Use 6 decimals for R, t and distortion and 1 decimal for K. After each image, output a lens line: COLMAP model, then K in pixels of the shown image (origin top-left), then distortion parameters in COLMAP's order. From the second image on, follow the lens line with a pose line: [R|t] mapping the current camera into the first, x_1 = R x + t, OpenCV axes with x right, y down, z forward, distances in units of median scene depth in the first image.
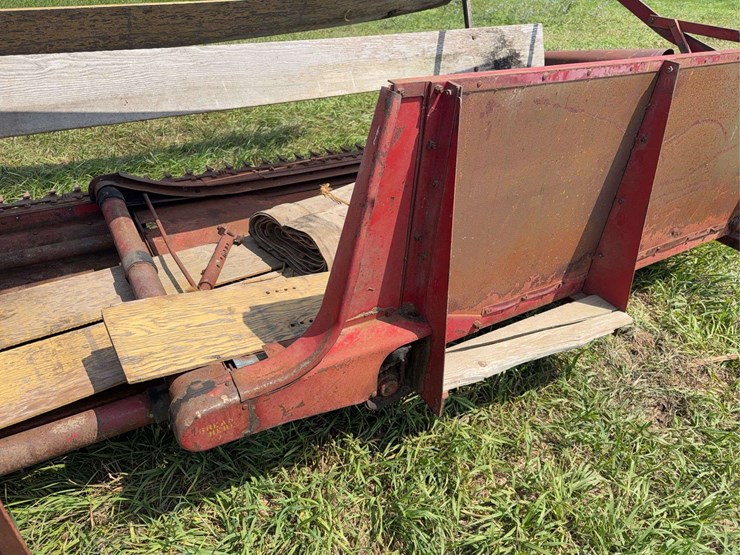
lens RADIAL K [[532.1, 0, 365.9], [0, 532.1, 274.6], [0, 0, 1]] dist [-0.000177, -0.005139]
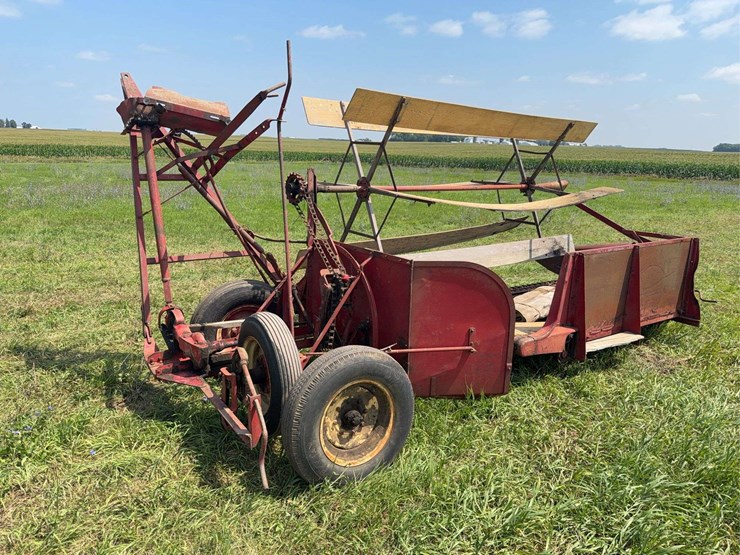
lens RADIAL K [[523.4, 0, 371.8], [0, 523.4, 279.7], [0, 0, 1]] dist [0.084798, -0.114374]
pose [[0.998354, -0.044270, 0.036463, -0.723165], [0.054203, 0.936084, -0.347575, 0.517097], [-0.018745, 0.348979, 0.936943, -1.195671]]
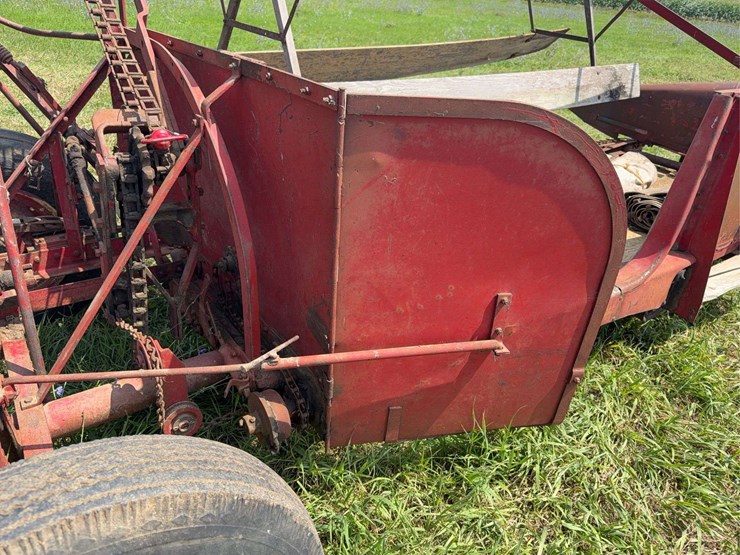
lens RADIAL K [[523.4, 0, 371.8], [0, 523.4, 279.7], [0, 0, 1]] dist [0.084798, -0.114374]
pose [[0.995596, -0.032094, 0.088085, -0.570191], [0.037567, 0.997418, -0.061203, 0.136046], [-0.085894, 0.064243, 0.994231, -0.245624]]
